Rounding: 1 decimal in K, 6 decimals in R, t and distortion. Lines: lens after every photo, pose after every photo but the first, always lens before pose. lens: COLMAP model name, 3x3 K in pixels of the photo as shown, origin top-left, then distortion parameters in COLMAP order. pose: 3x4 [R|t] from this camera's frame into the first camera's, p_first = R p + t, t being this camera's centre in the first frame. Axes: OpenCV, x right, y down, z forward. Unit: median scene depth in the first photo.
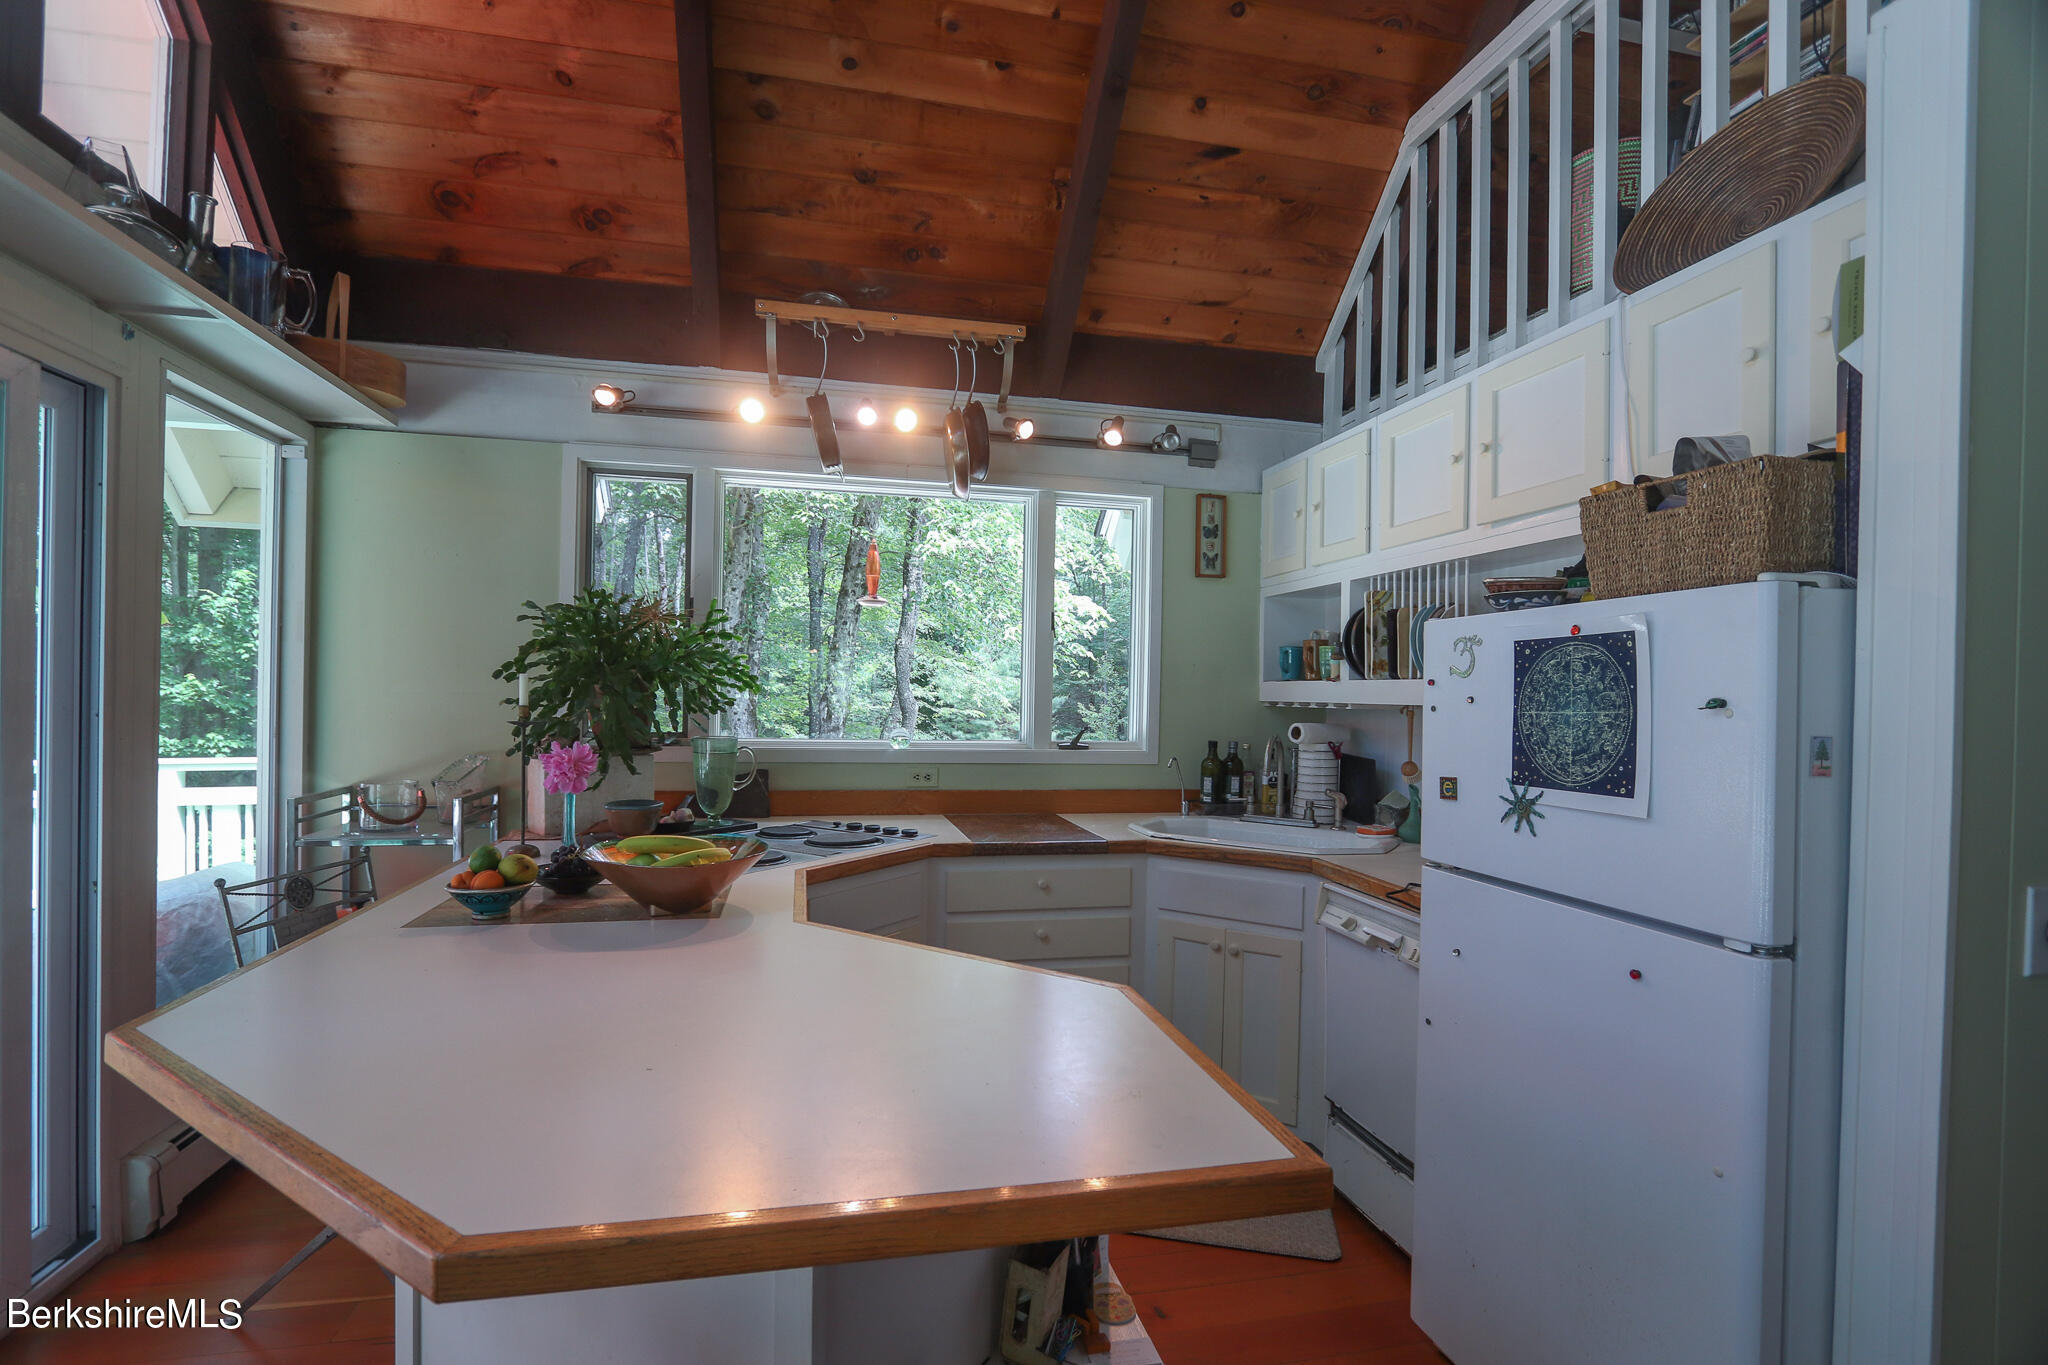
lens RADIAL K [[931.7, 0, 1011.7], [0, 931.7, 698.0], [0, 0, 1]] dist [-0.016128, -0.000018]
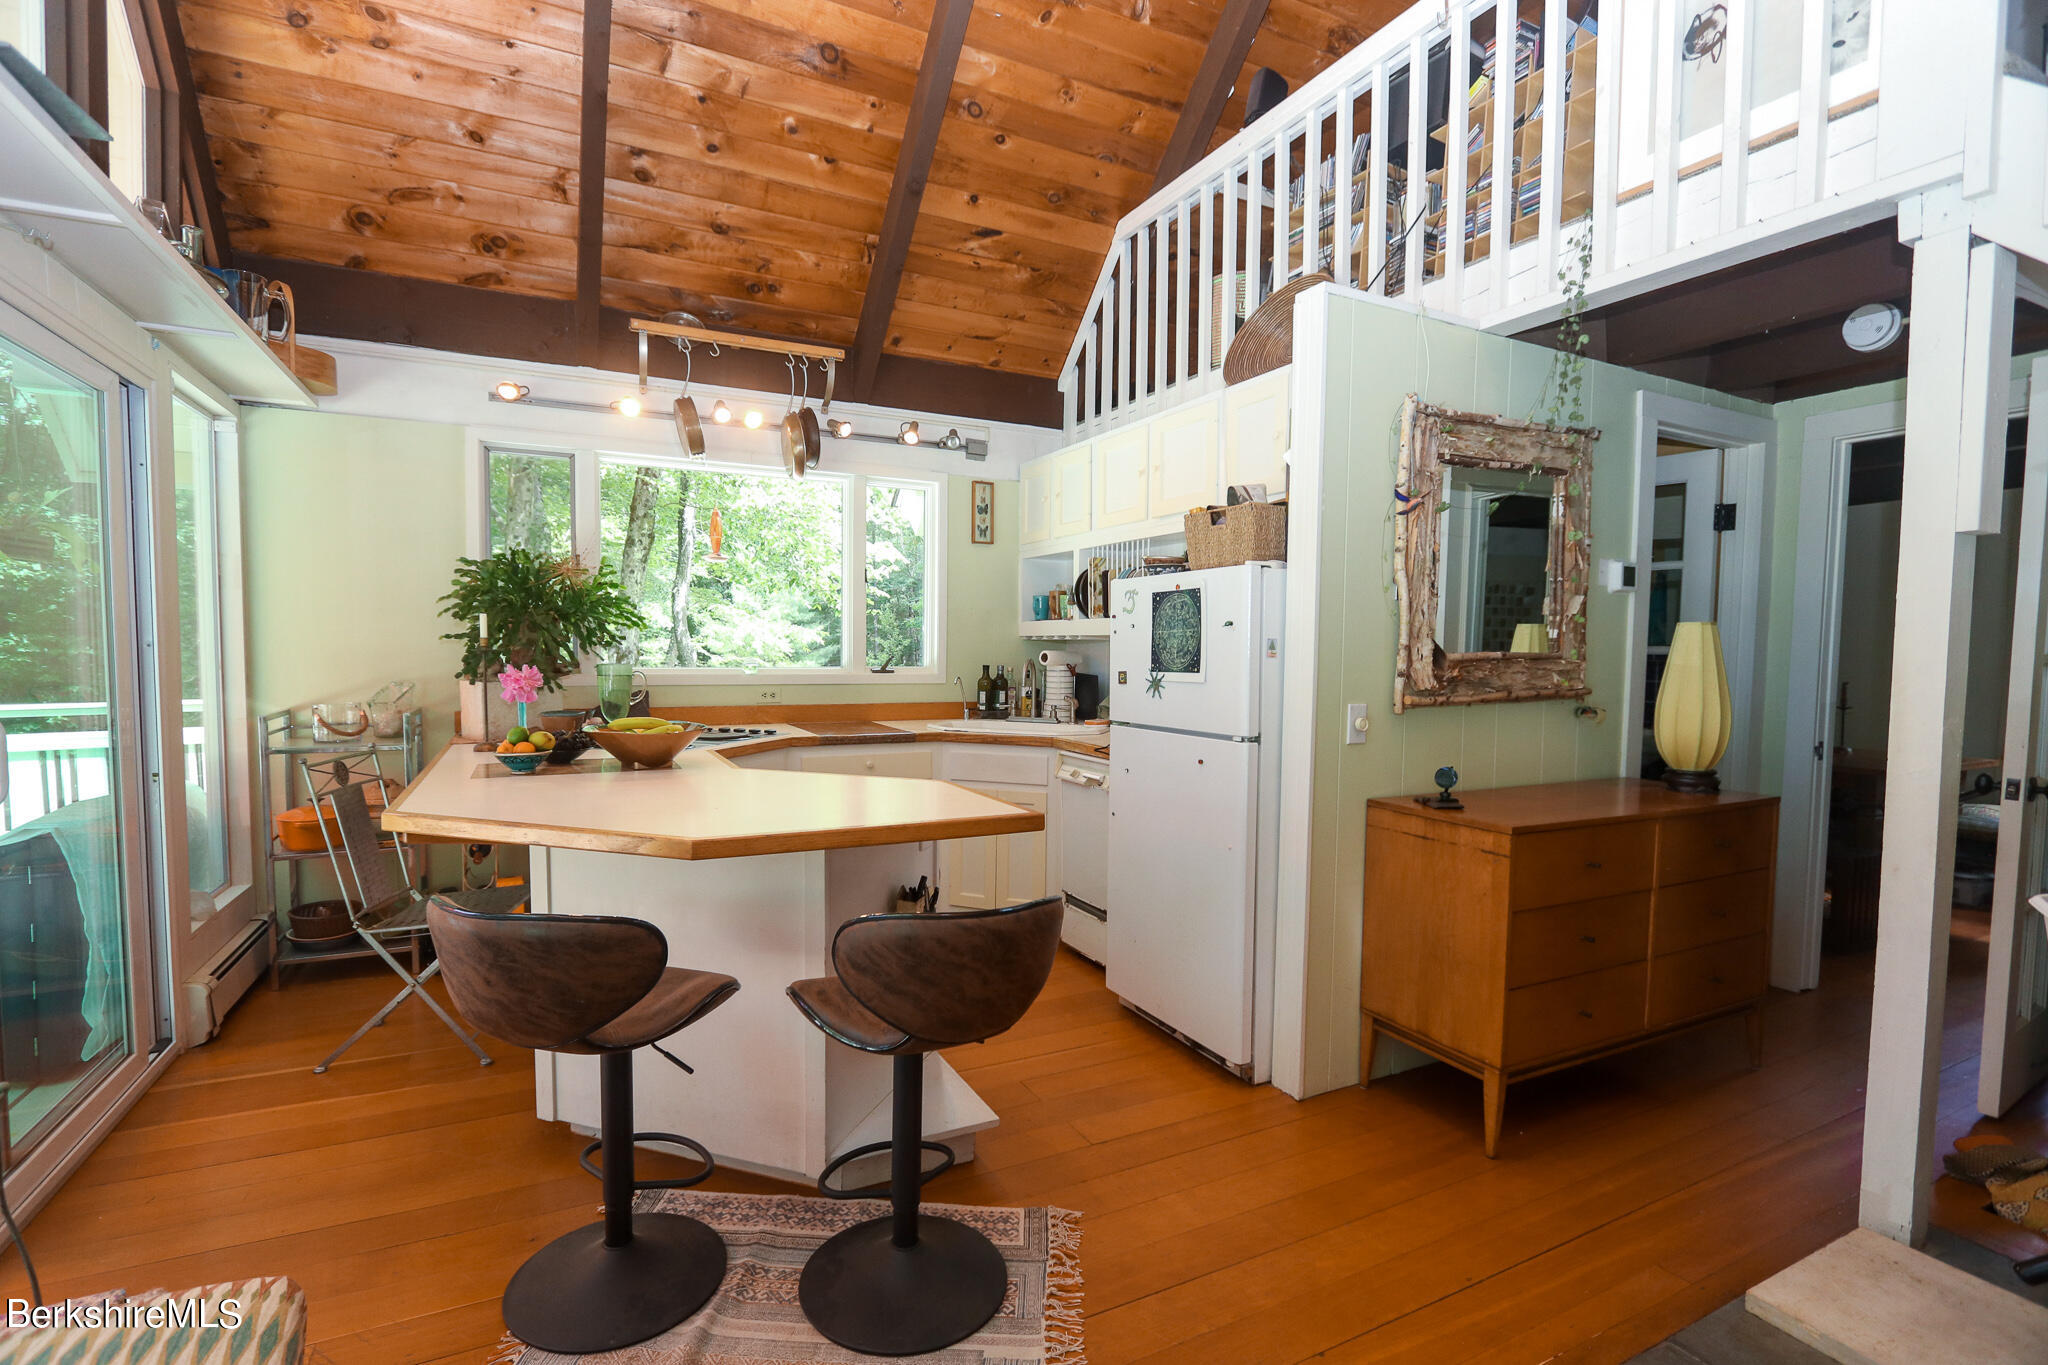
lens RADIAL K [[931.7, 0, 1011.7], [0, 931.7, 698.0], [0, 0, 1]] dist [-0.016128, -0.000018]
pose [[0.969577, -0.022299, 0.243768, -0.094161], [0.009072, 0.998431, 0.055248, 0.022510], [-0.244618, -0.051355, 0.968259, -0.385900]]
